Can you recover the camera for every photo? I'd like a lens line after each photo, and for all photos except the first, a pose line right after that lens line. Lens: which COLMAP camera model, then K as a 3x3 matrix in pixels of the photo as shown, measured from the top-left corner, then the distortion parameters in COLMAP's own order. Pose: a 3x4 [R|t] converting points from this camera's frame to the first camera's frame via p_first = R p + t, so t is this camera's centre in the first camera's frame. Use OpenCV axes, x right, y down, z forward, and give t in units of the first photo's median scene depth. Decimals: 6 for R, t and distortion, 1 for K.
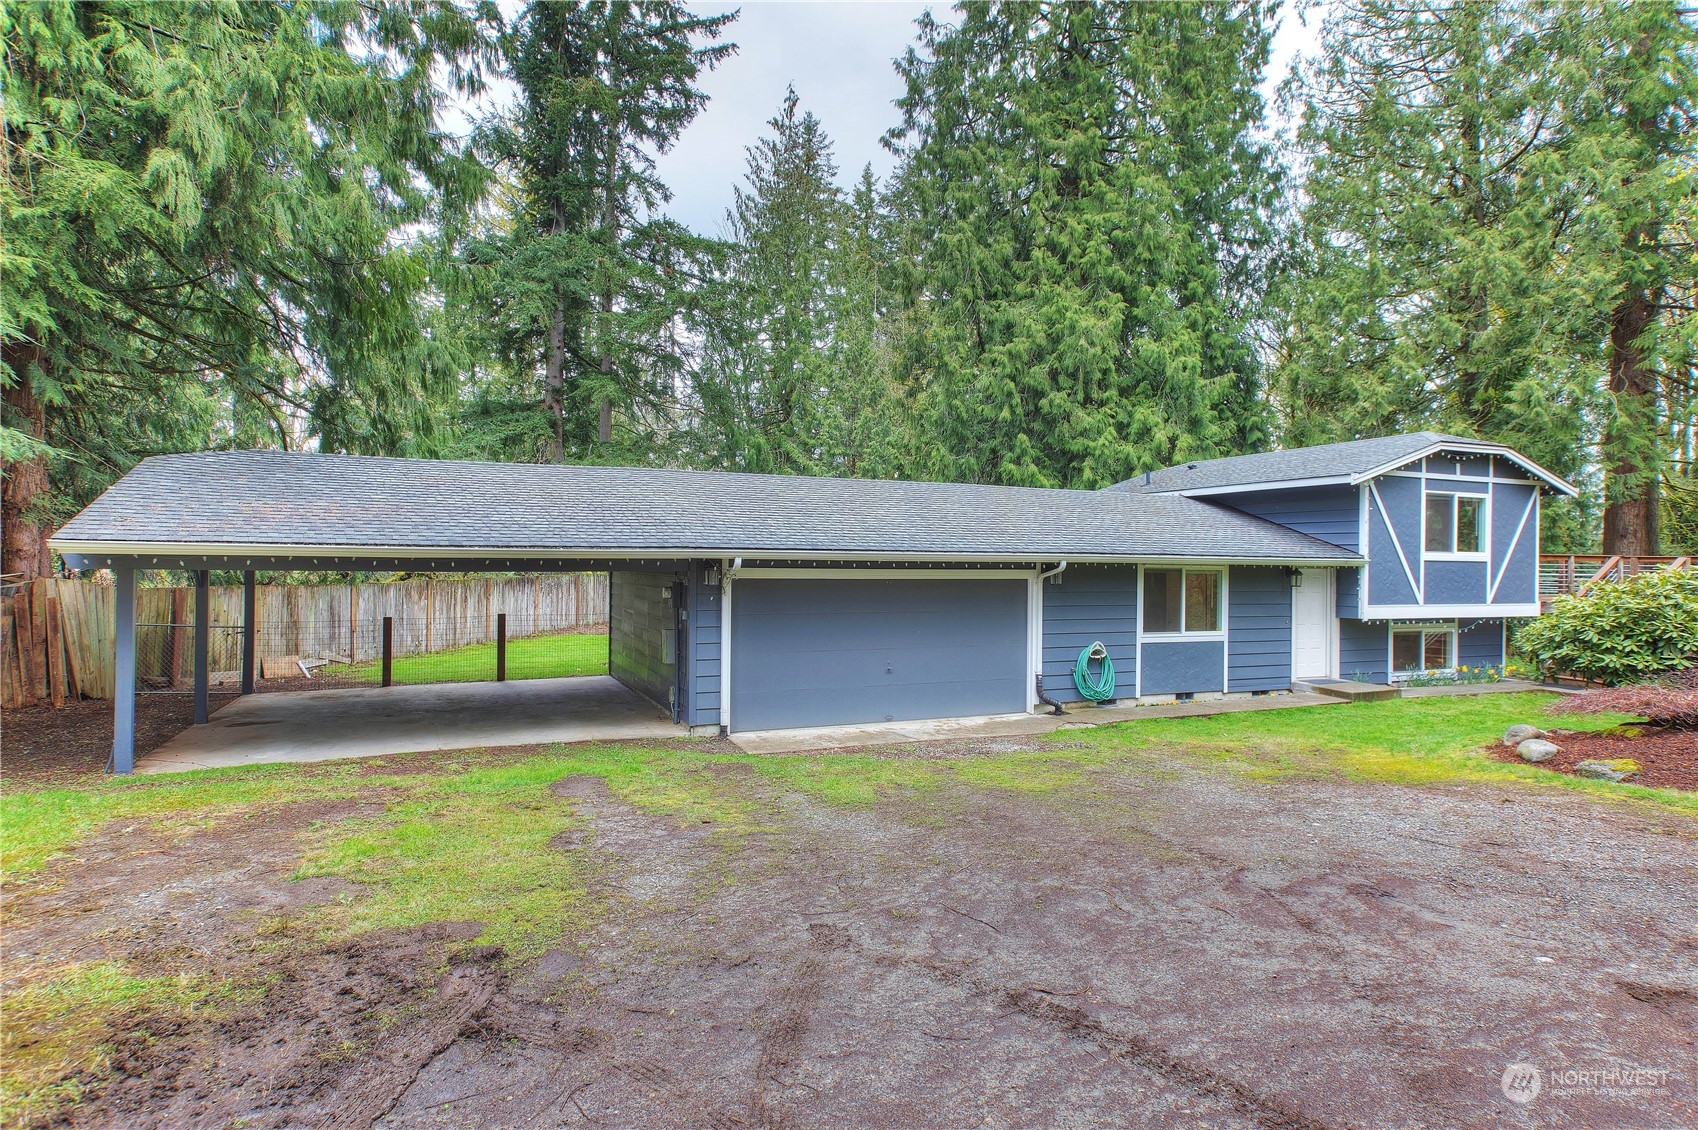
lens RADIAL K [[935.8, 0, 849.0], [0, 935.8, 565.0], [0, 0, 1]] dist [0.021174, 0.000034]
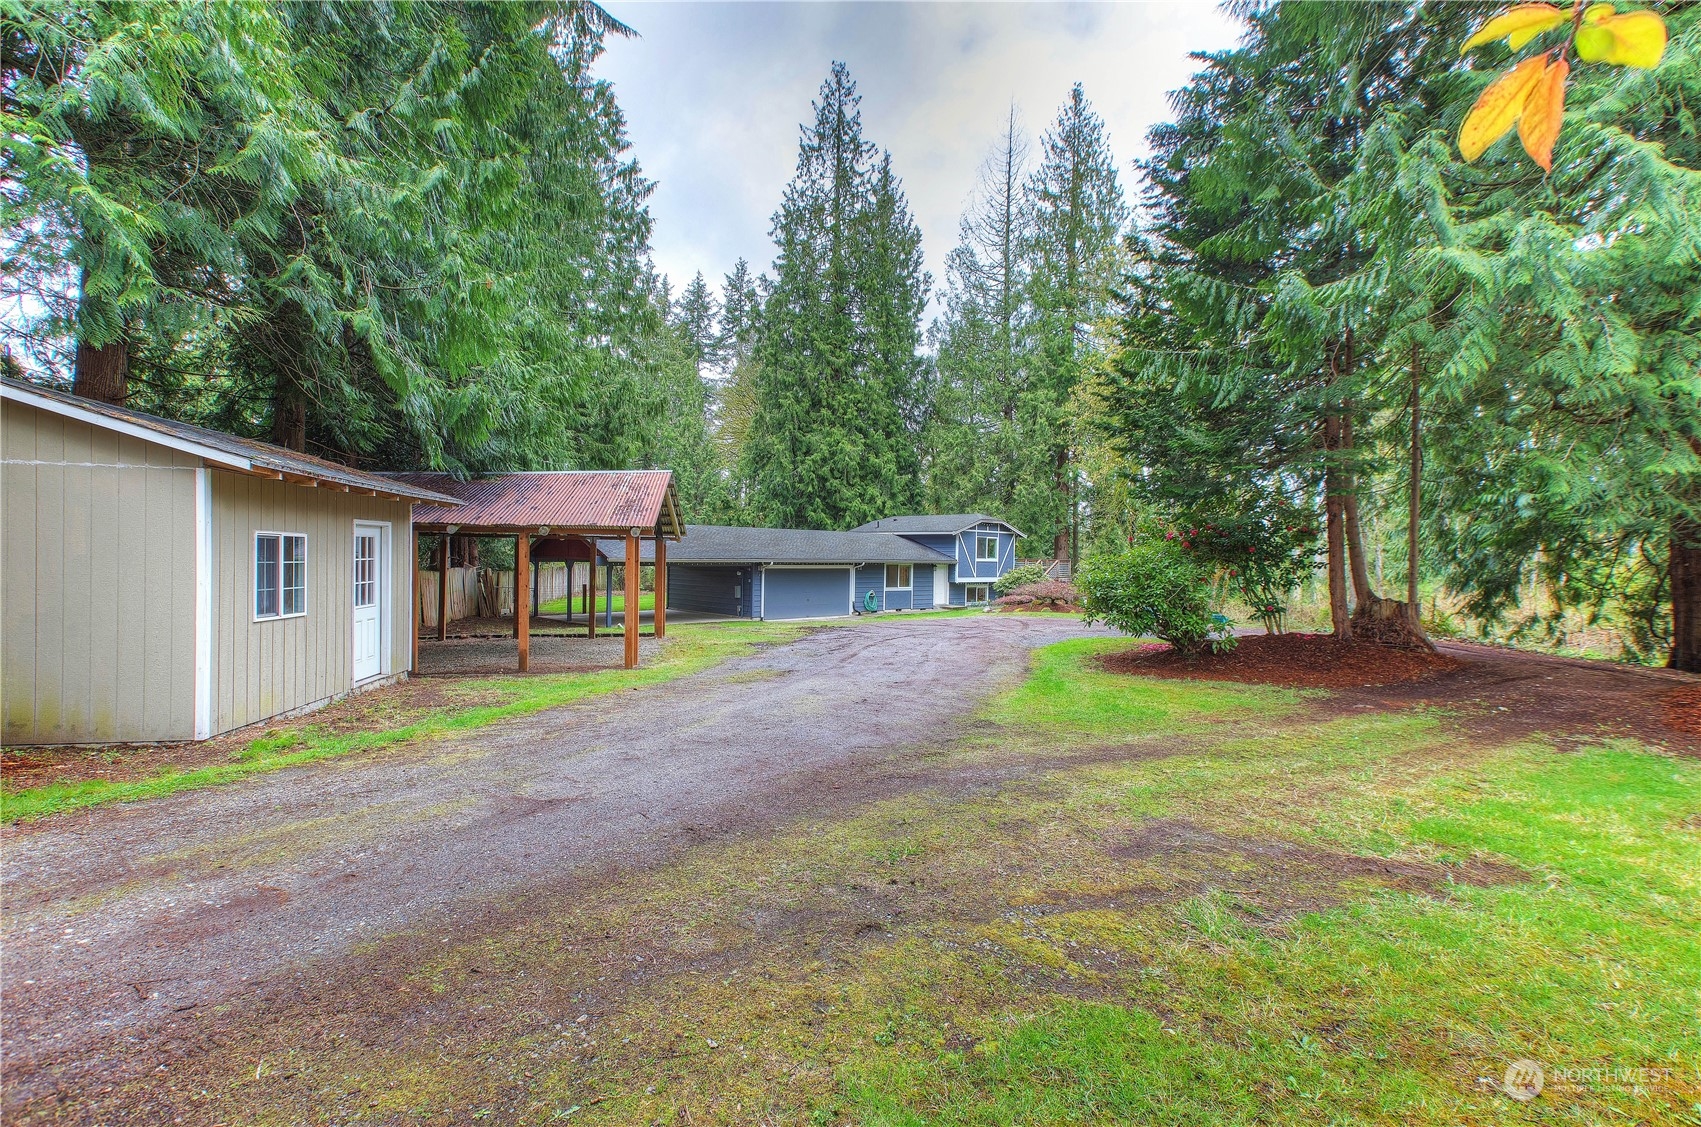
lens RADIAL K [[763.2, 0, 868.9], [0, 763.2, 563.3], [0, 0, 1]] dist [0.025330, -0.000571]
pose [[0.937030, 0.002283, 0.349241, -0.317421], [-0.006163, 0.999931, 0.009999, -0.013303], [-0.349194, -0.011522, 0.936980, -0.669980]]
